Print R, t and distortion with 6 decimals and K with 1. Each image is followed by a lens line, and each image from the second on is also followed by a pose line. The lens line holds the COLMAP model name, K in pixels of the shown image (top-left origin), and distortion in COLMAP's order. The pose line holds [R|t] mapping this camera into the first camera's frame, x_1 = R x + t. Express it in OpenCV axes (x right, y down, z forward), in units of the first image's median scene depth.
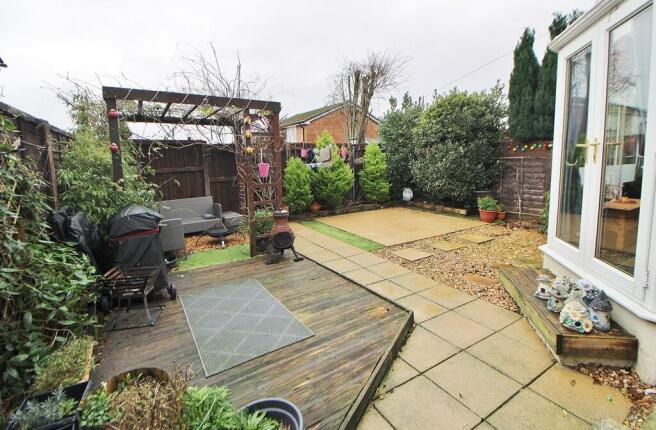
lens RADIAL K [[307.1, 0, 329.9], [0, 307.1, 215.6], [0, 0, 1]] dist [0.000419, 0.000008]
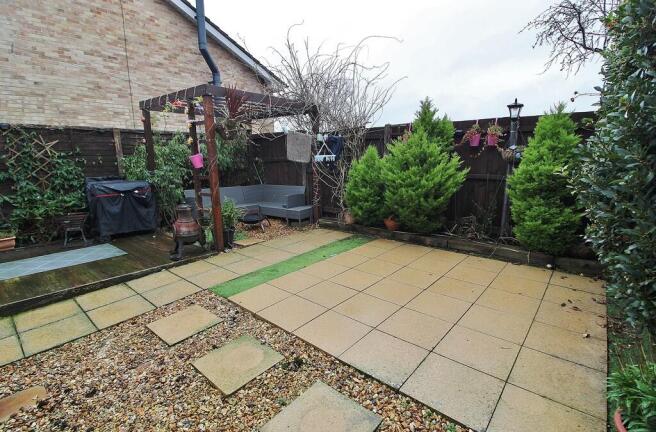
lens RADIAL K [[313.3, 0, 329.0], [0, 313.3, 214.7], [0, 0, 1]] dist [0.002844, 0.000197]
pose [[0.289809, 0.195743, -0.936854, 0.686517], [-0.164886, 0.974438, 0.152589, -0.160072], [0.942774, 0.110252, 0.314676, 0.857304]]
